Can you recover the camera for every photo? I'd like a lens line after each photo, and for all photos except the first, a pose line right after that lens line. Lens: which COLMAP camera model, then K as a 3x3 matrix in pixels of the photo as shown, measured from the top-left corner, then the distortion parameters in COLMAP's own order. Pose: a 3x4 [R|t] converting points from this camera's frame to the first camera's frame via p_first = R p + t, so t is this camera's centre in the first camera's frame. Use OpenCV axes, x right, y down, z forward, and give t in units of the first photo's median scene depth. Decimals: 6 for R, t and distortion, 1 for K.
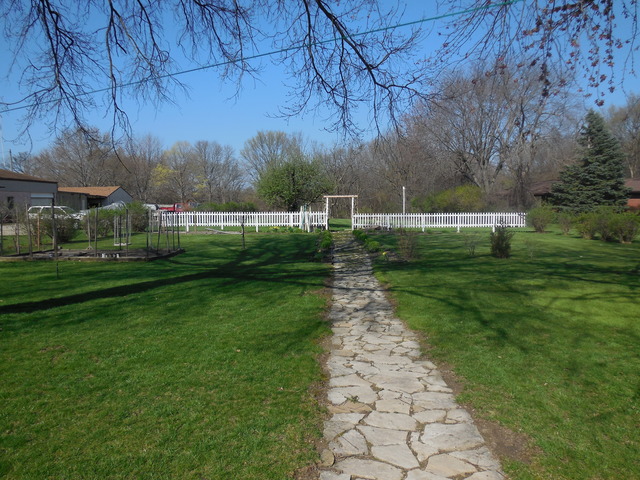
lens RADIAL K [[494.0, 0, 321.0], [0, 494.0, 240.1], [0, 0, 1]] dist [0.007257, 0.003385]
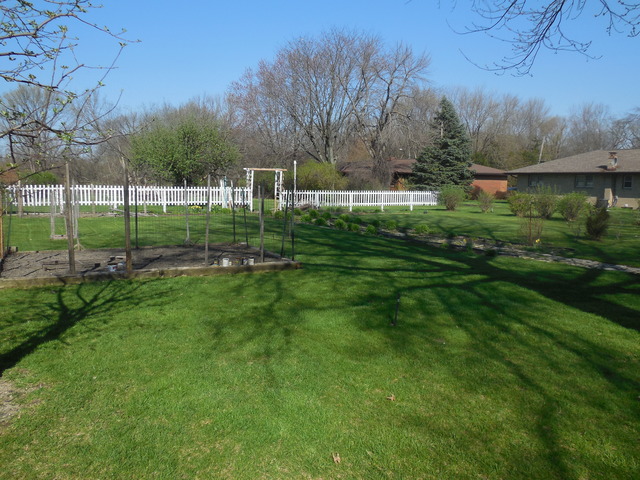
lens RADIAL K [[494.0, 0, 319.7], [0, 494.0, 238.4], [0, 0, 1]] dist [0.007257, 0.003385]
pose [[0.884716, -0.033894, 0.464897, -0.273820], [0.013902, 0.998828, 0.046364, -0.009026], [-0.465924, -0.034556, 0.884150, 0.209937]]
